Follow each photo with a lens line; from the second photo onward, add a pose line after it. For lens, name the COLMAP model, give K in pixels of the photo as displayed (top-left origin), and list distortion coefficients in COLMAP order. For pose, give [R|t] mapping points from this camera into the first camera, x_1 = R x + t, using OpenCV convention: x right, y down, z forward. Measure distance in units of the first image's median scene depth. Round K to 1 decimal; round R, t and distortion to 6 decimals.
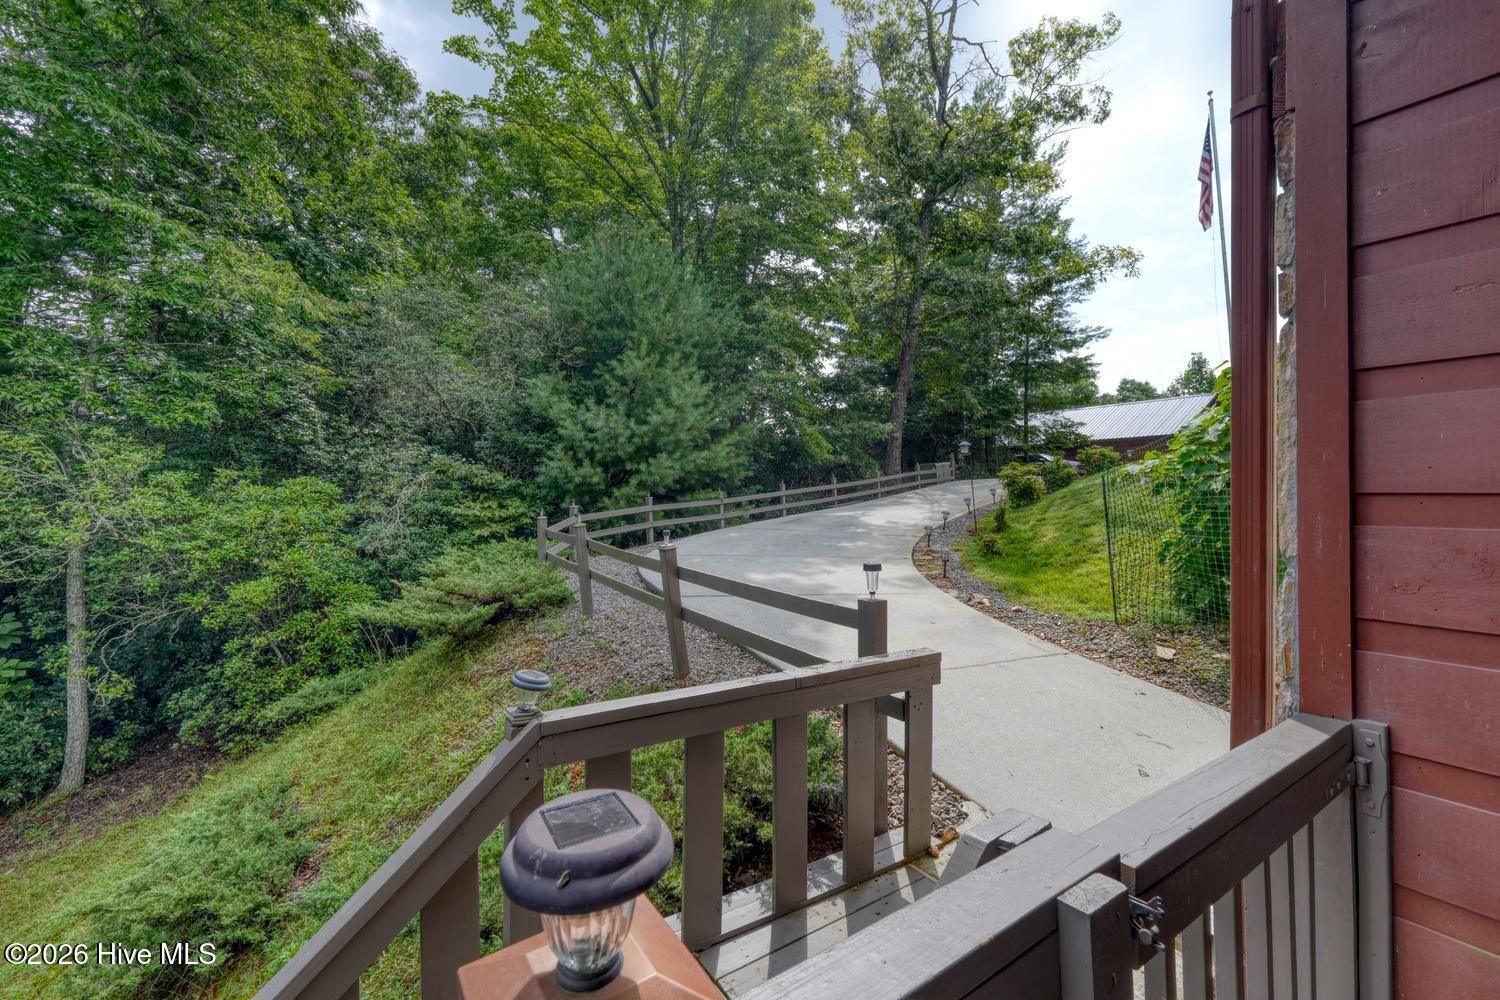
lens RADIAL K [[634.1, 0, 752.0], [0, 634.1, 498.5], [0, 0, 1]] dist [-0.002373, -0.000076]
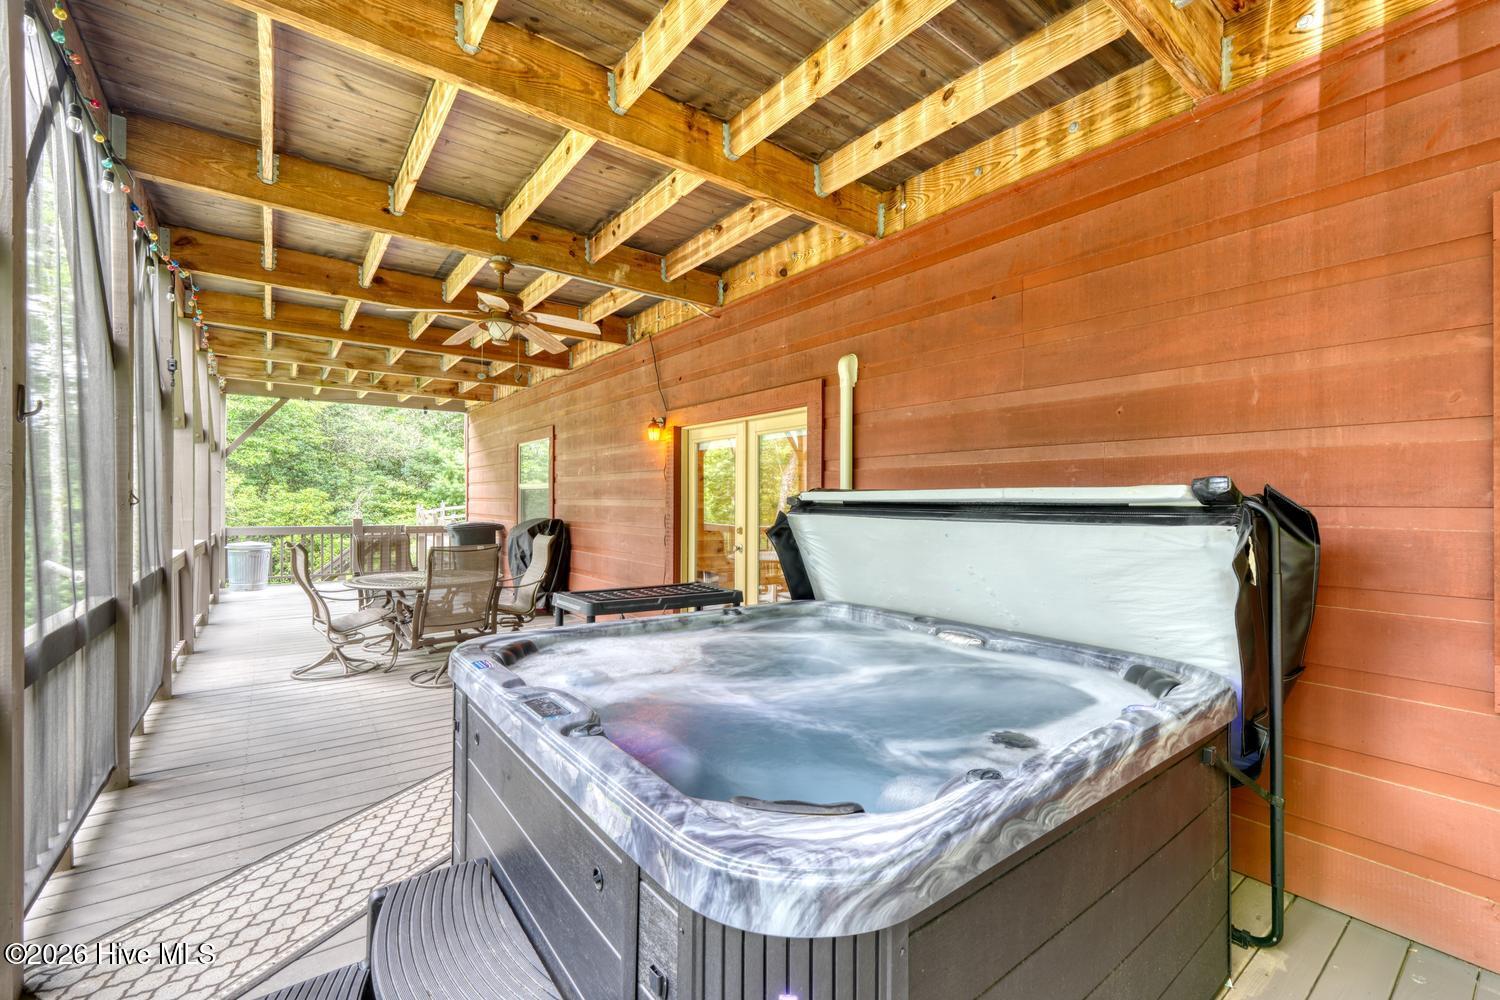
lens RADIAL K [[634.1, 0, 749.1], [0, 634.1, 505.7], [0, 0, 1]] dist [-0.002373, -0.000076]
pose [[0.999474, 0.003550, 0.032225, 0.581510], [-0.003926, 0.999925, 0.011588, -0.006878], [-0.032182, -0.011708, 0.999413, -0.987174]]
